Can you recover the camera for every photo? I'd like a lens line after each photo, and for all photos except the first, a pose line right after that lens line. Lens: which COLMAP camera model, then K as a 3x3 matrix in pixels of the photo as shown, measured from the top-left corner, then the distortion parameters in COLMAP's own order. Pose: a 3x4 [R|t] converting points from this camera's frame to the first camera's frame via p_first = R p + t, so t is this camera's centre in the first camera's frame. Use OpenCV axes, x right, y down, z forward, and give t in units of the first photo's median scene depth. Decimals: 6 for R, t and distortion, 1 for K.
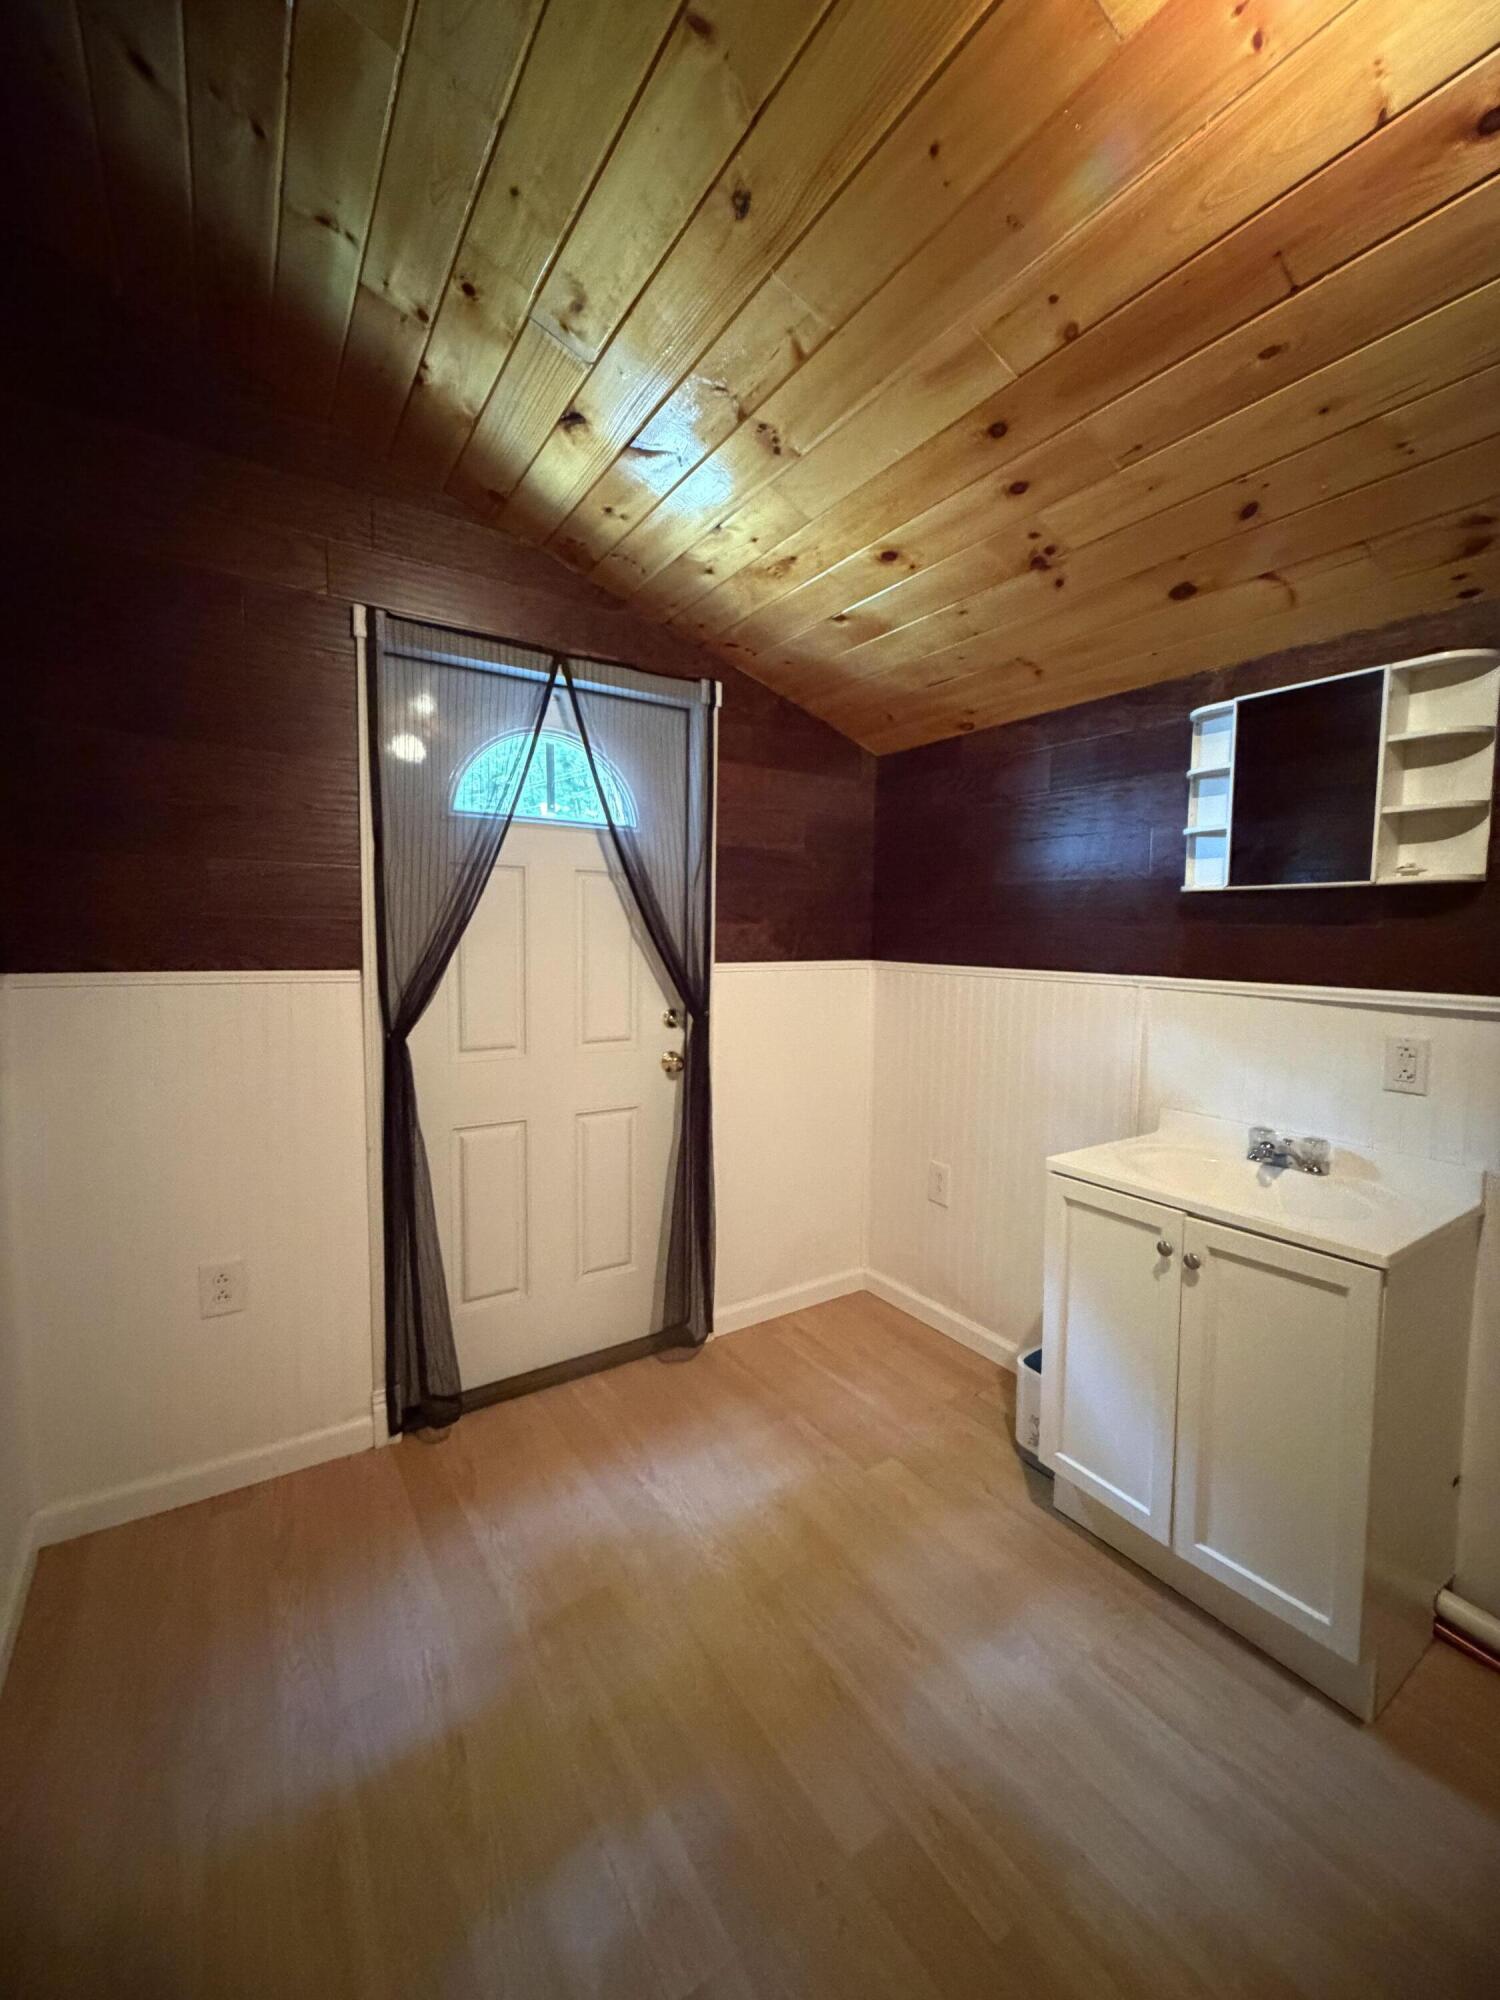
lens RADIAL K [[794.7, 0, 752.0], [0, 794.7, 995.9], [0, 0, 1]] dist [-0.000857, 0.000290]
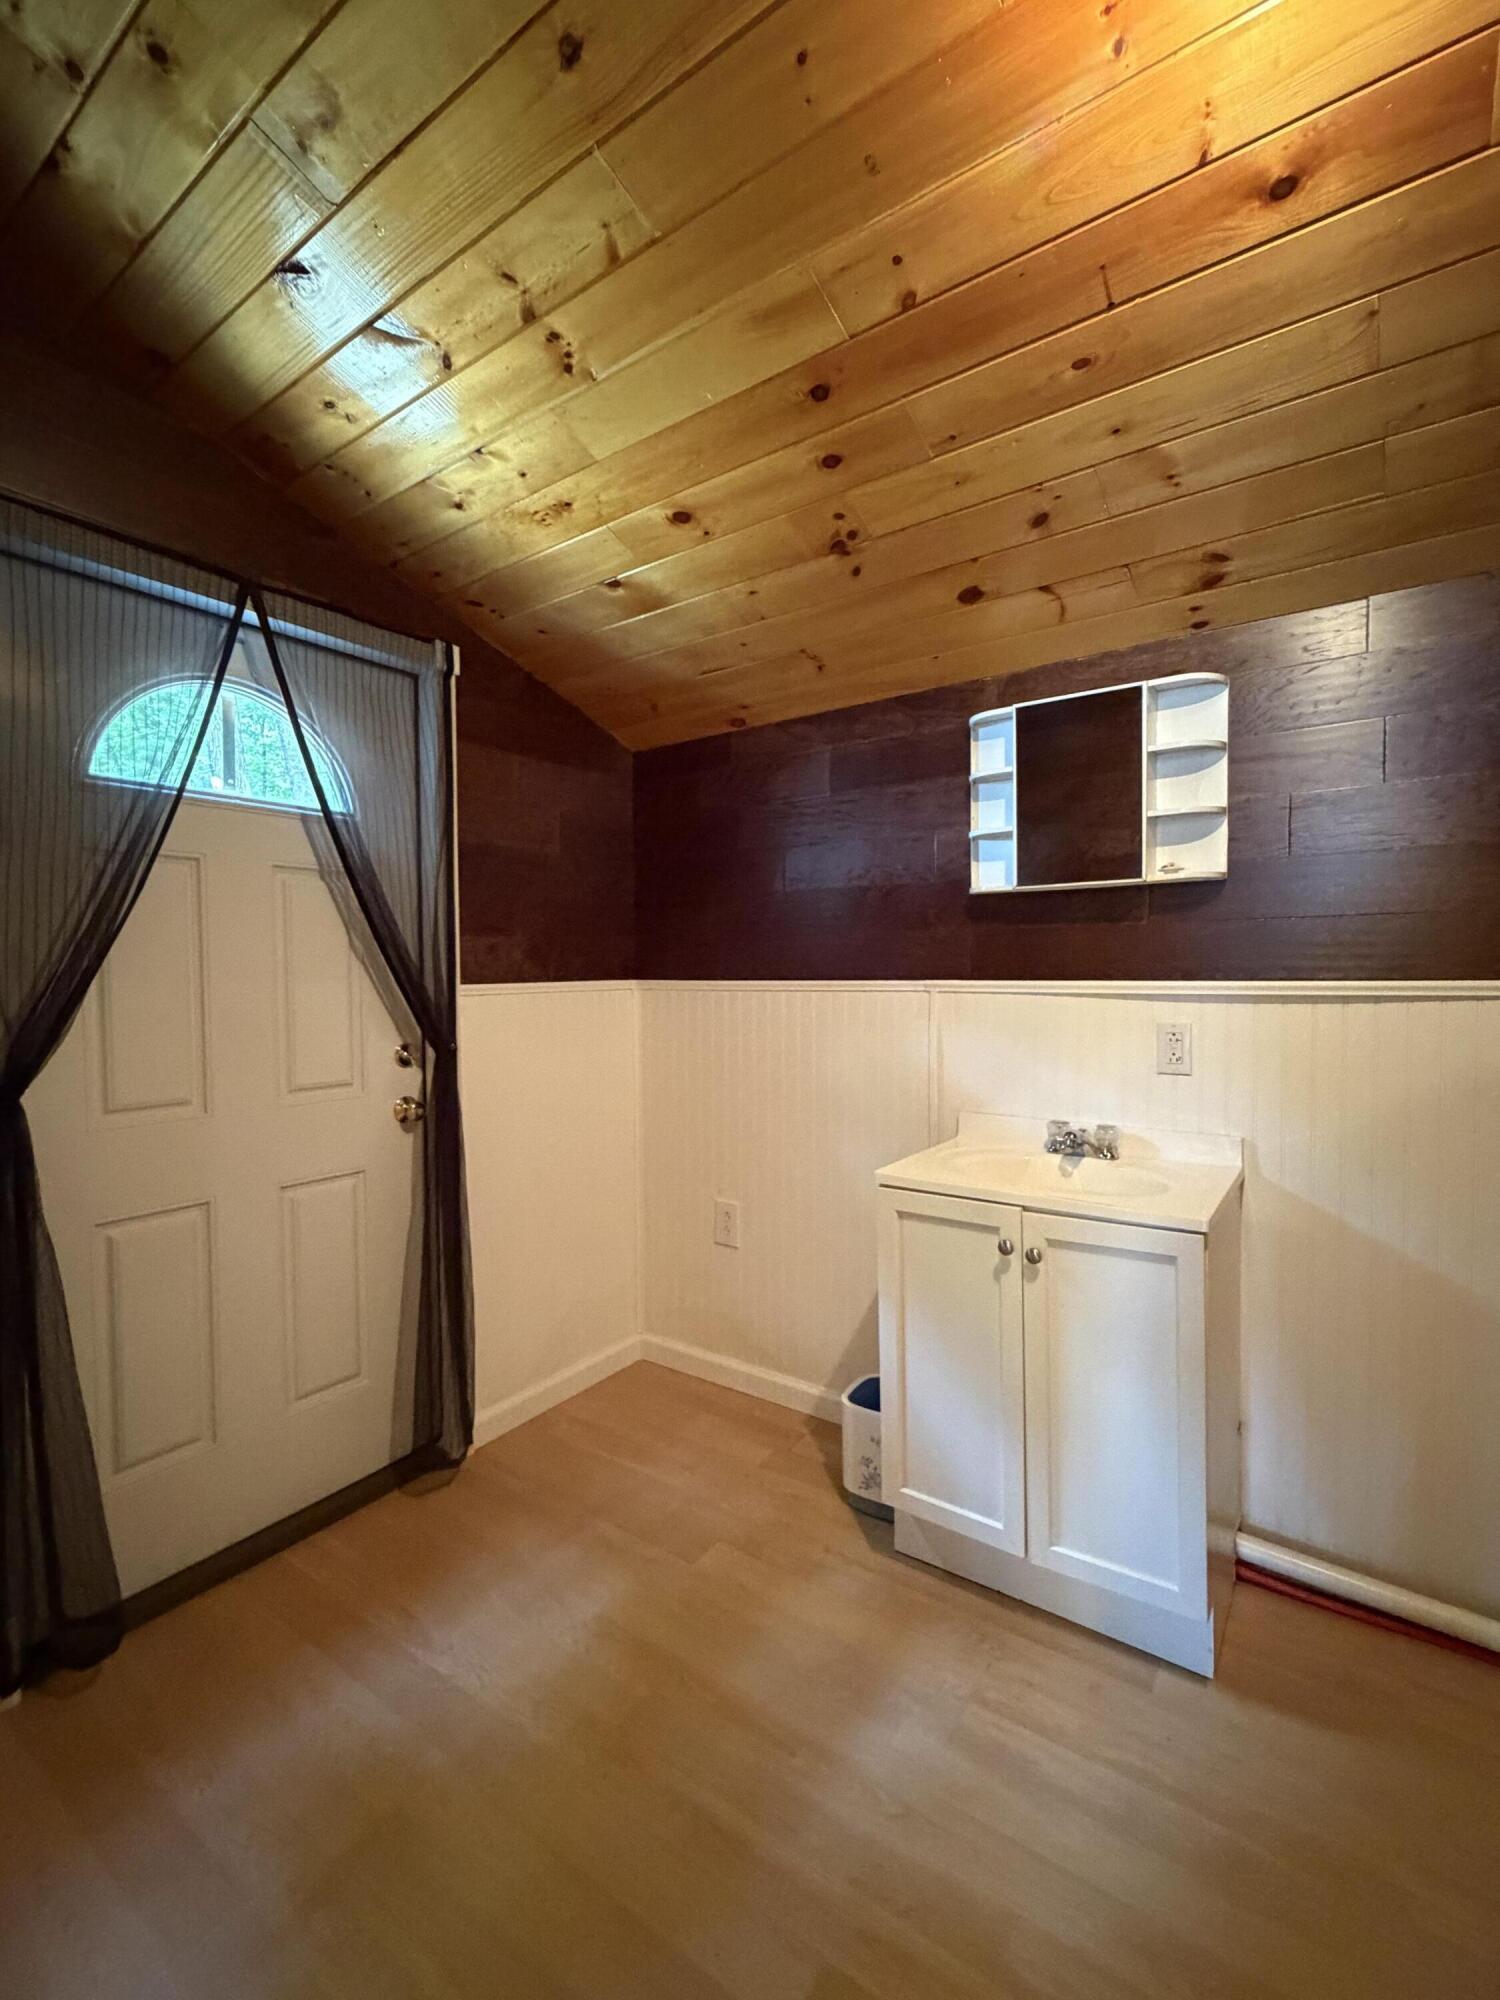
lens RADIAL K [[877.2, 0, 750.0], [0, 877.2, 1000.0], [0, 0, 1]] dist [0.000828, -0.000386]
pose [[0.934566, -0.033905, 0.354171, -0.125020], [0.049768, 0.998120, -0.035775, 0.030973], [-0.352292, 0.051060, 0.934496, 0.072084]]
